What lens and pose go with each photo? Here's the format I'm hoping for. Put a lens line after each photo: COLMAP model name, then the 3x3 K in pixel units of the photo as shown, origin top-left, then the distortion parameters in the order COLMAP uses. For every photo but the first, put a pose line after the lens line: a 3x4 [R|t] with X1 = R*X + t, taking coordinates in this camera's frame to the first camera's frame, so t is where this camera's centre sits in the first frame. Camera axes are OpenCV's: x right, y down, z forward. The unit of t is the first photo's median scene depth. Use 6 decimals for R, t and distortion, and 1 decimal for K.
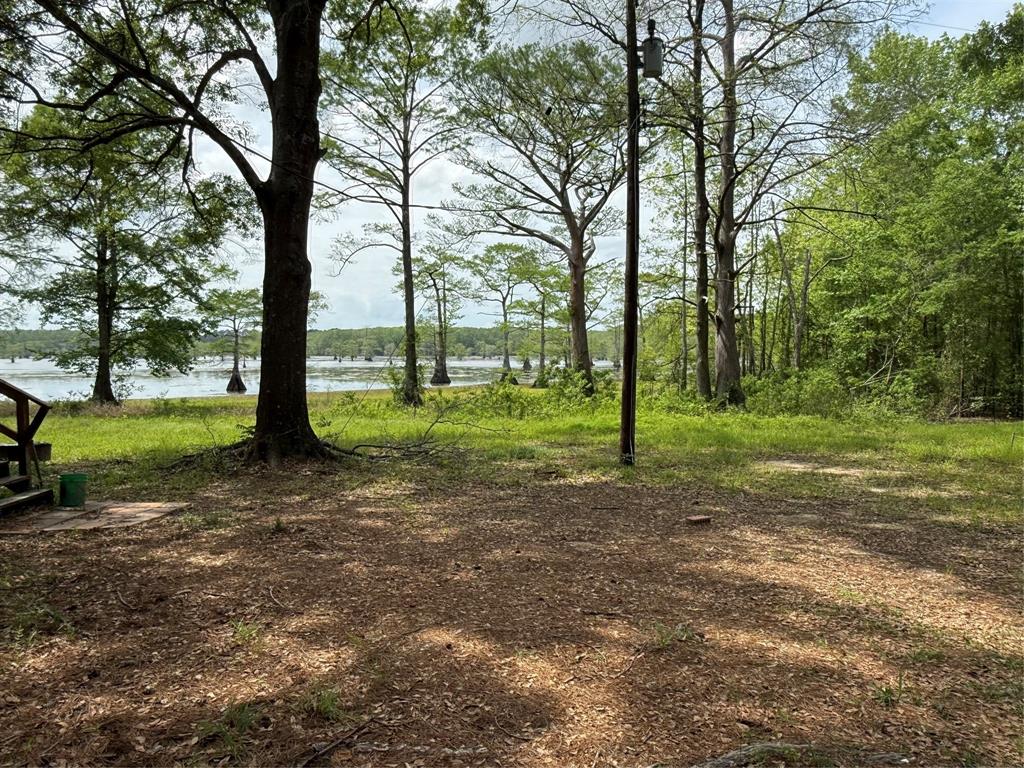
lens RADIAL K [[714.1, 0, 509.4], [0, 714.1, 387.1], [0, 0, 1]] dist [0.023239, -0.022477]
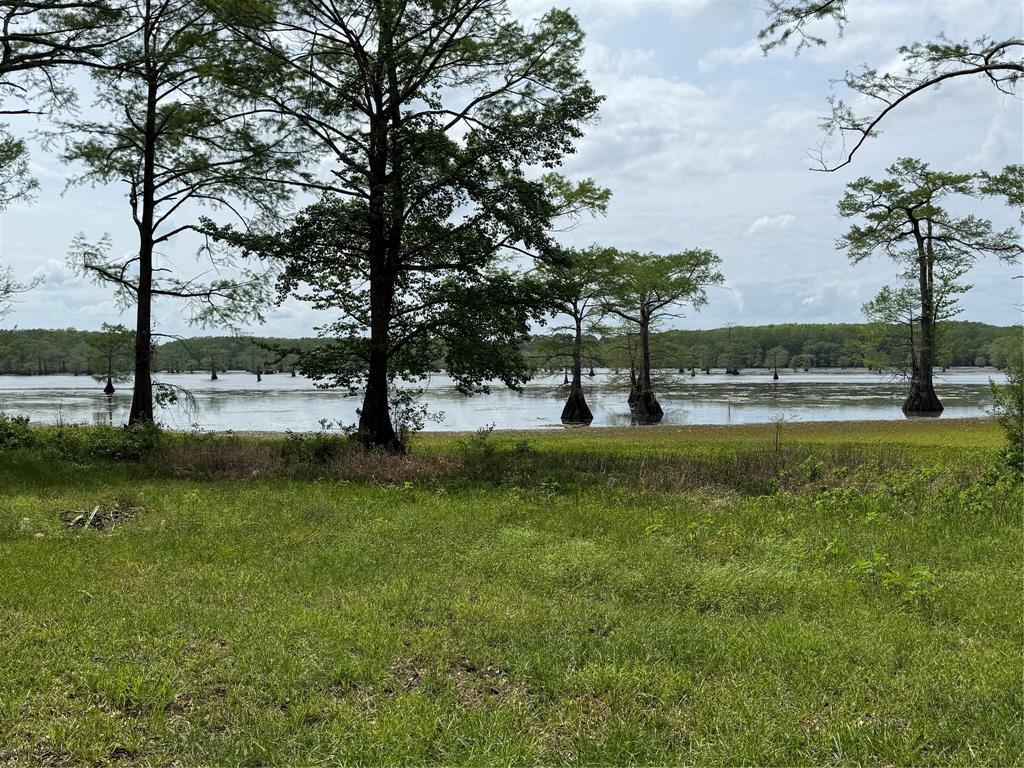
lens RADIAL K [[1006.0, 0, 518.3], [0, 1006.0, 384.7], [0, 0, 1]] dist [0.089005, 0.000000]
pose [[0.924953, 0.004603, -0.380053, -0.175714], [-0.014990, 0.999590, -0.024377, -0.004711], [0.379785, 0.028244, 0.924644, 0.332358]]
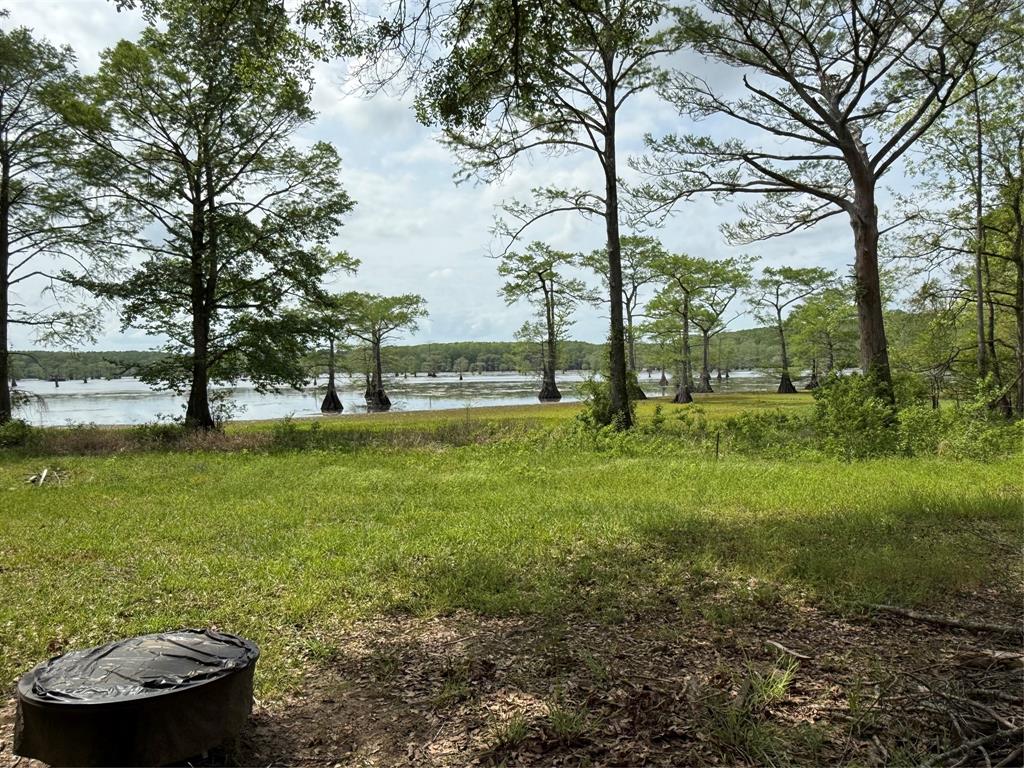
lens RADIAL K [[714.1, 0, 511.1], [0, 714.1, 385.1], [0, 0, 1]] dist [0.023239, -0.022477]
pose [[0.997571, -0.011162, -0.068752, -0.170367], [0.009515, 0.999661, -0.024233, -0.002488], [0.068999, 0.023520, 0.997339, 0.242661]]
